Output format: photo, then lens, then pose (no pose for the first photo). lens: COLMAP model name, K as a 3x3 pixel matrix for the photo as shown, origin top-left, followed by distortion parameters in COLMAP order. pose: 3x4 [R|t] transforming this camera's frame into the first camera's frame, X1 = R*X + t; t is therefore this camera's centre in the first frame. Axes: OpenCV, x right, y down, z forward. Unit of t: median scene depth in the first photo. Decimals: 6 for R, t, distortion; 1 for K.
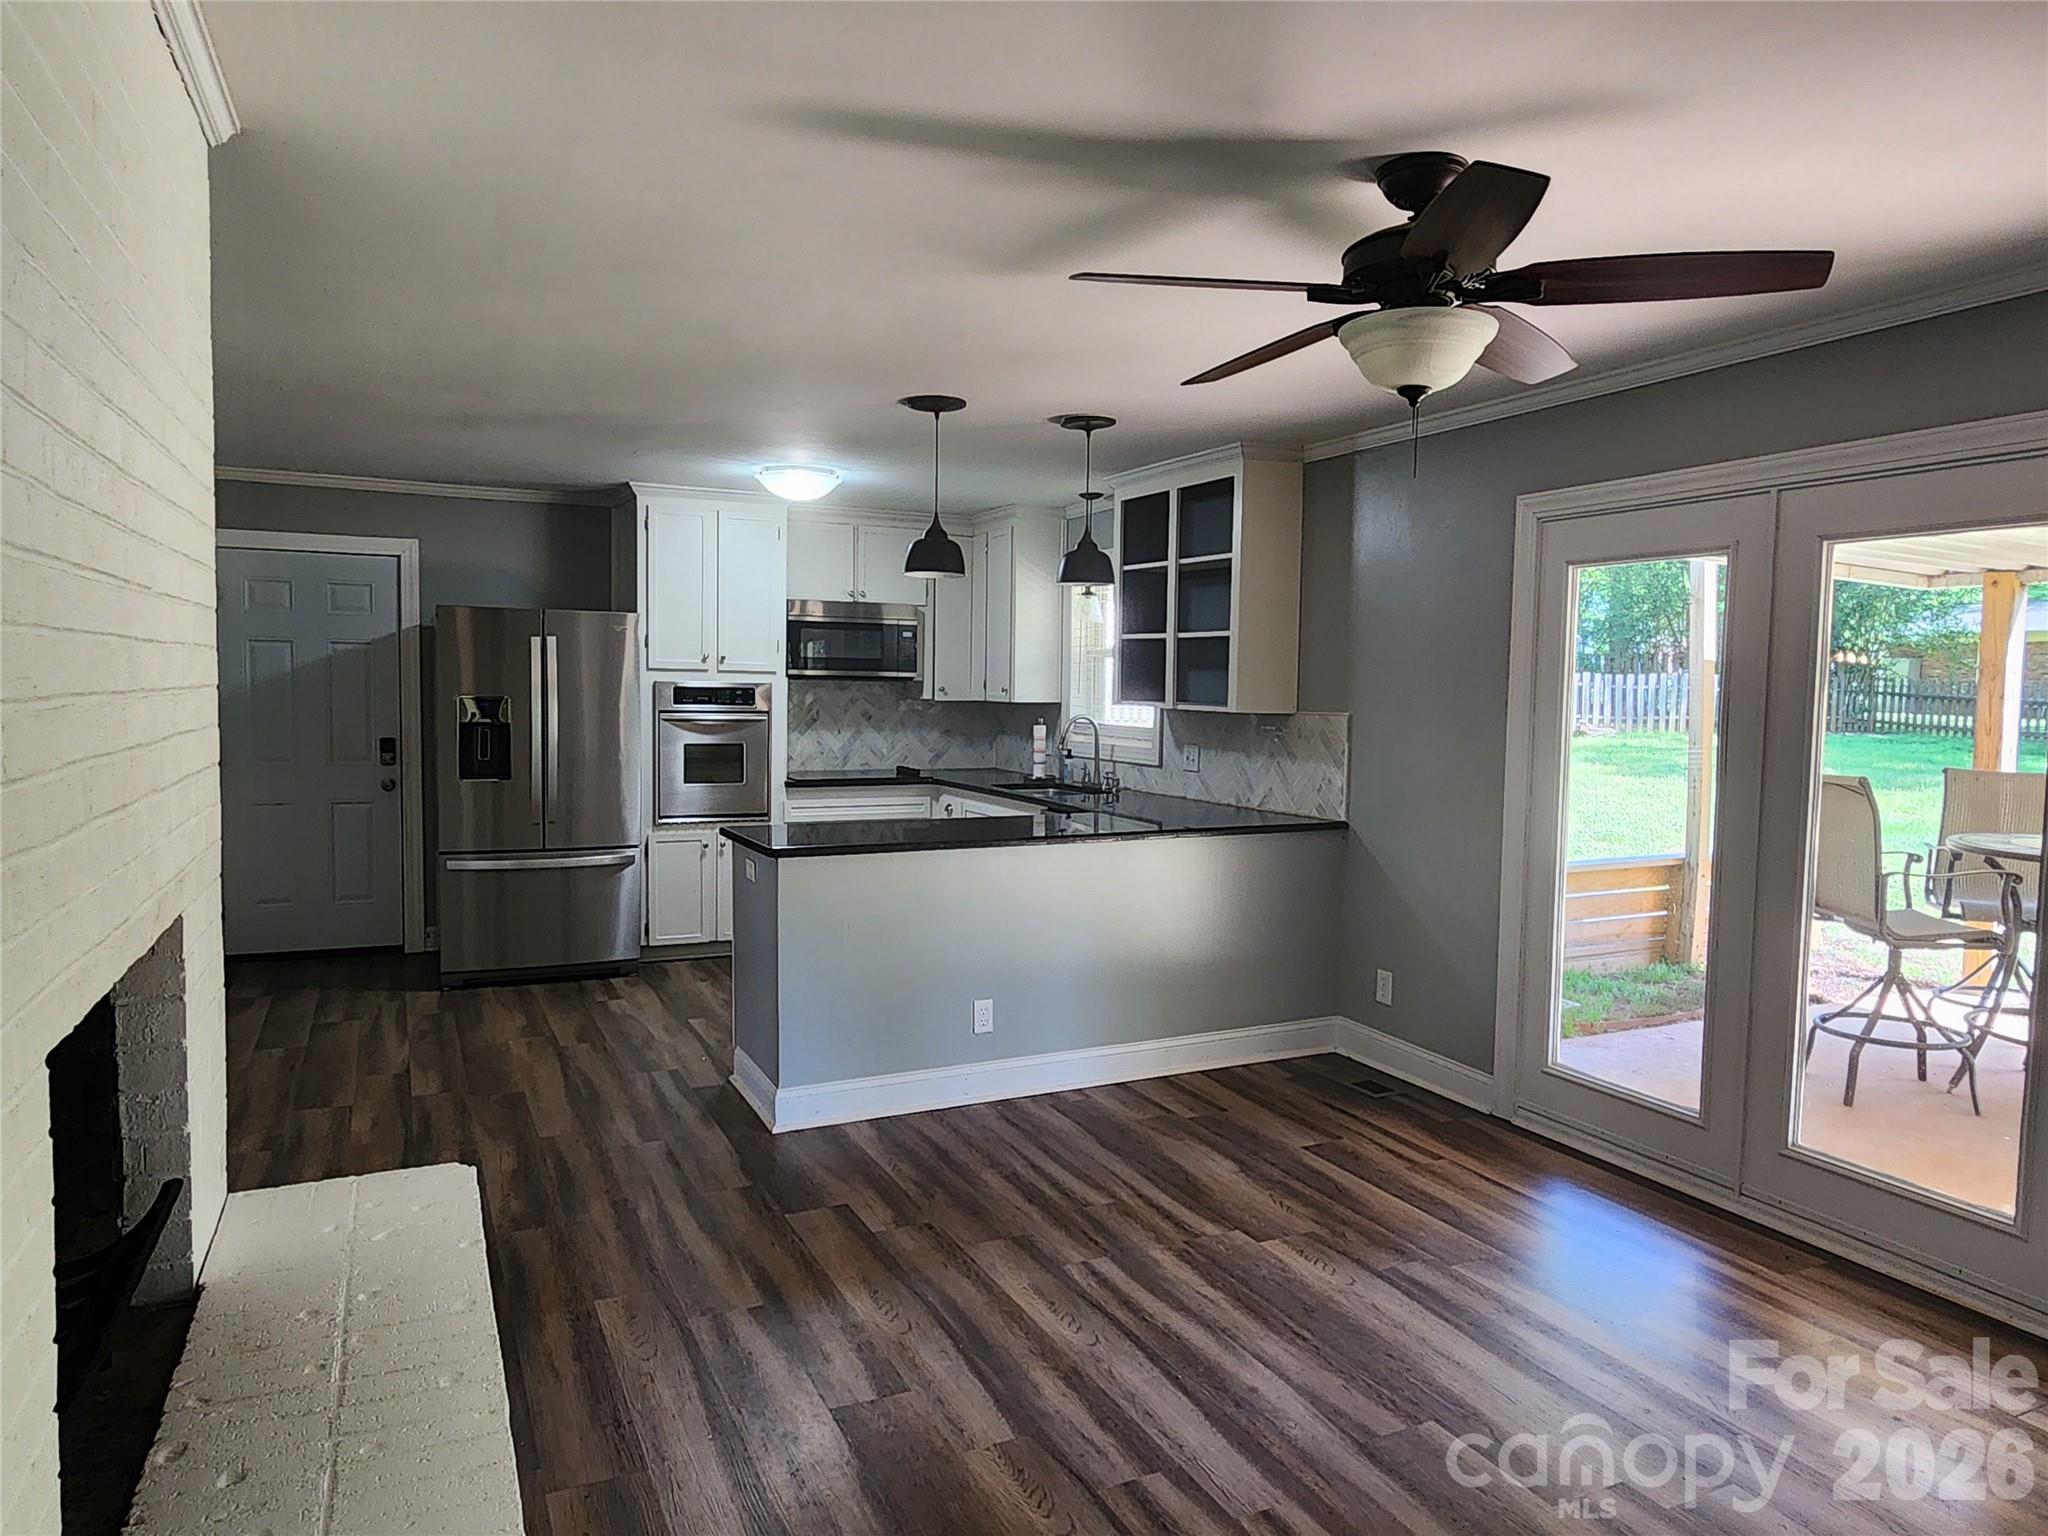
lens RADIAL K [[1297.9, 0, 1017.2], [0, 1297.9, 768.9], [0, 0, 1]] dist [-0.001776, 0.000494]
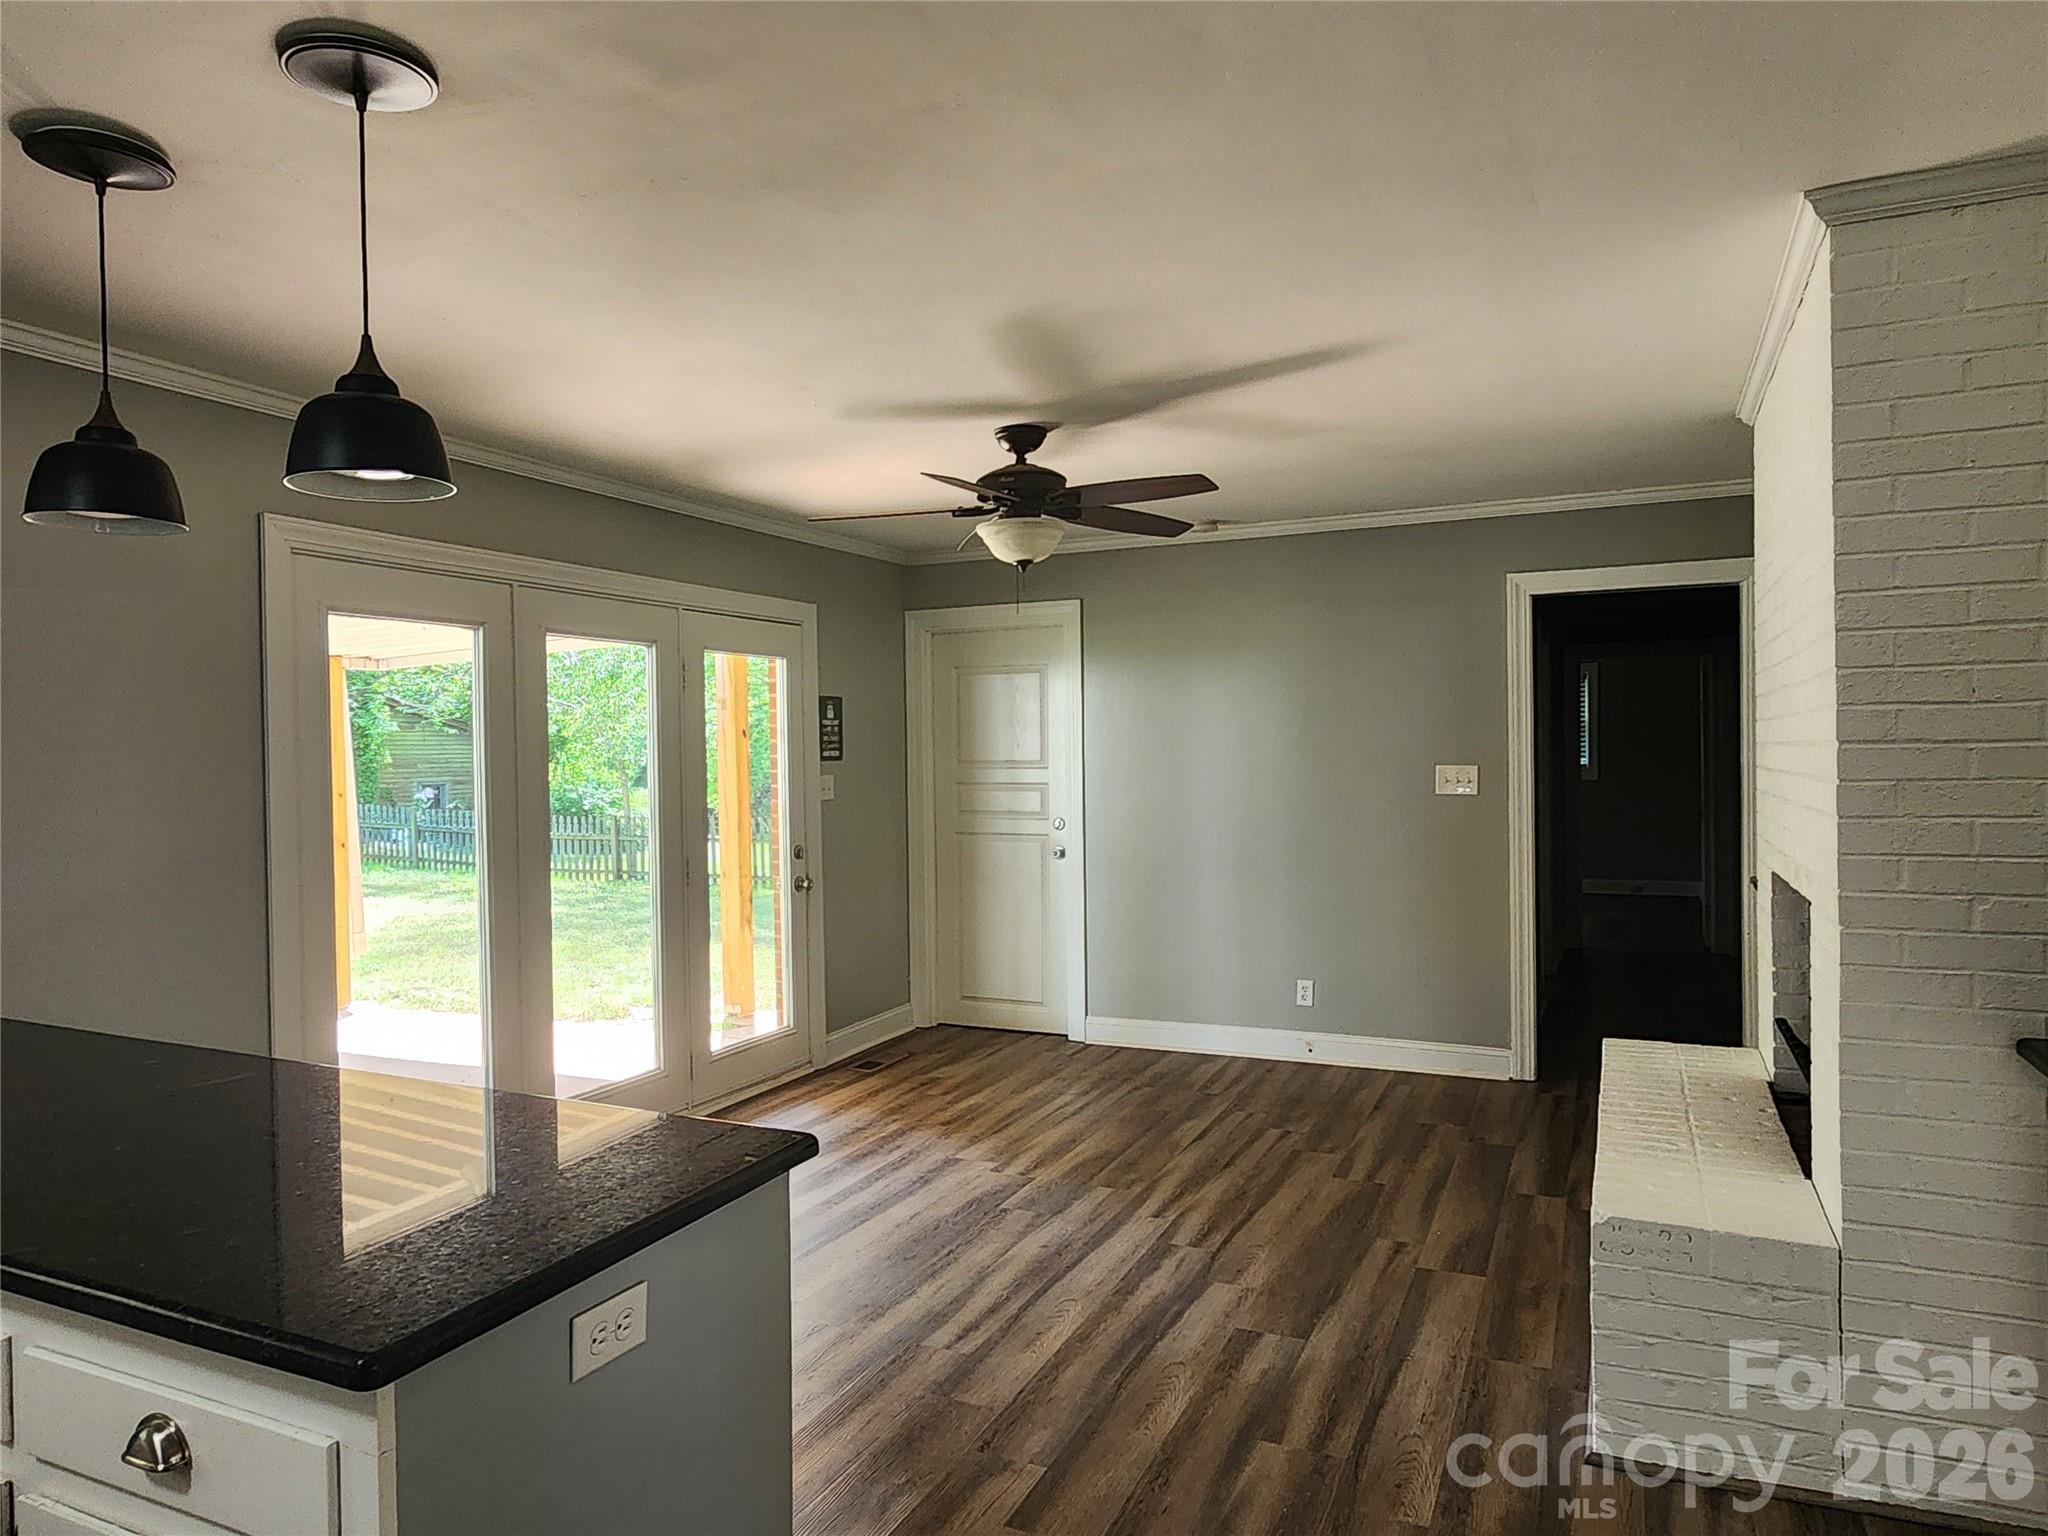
lens RADIAL K [[1297.9, 0, 1015.5], [0, 1297.9, 766.7], [0, 0, 1]] dist [-0.001776, 0.000494]
pose [[-0.640064, -0.015474, 0.768165, -0.727780], [0.055793, 0.996222, 0.066557, -0.108768], [-0.766293, 0.085459, -0.636783, 1.579349]]
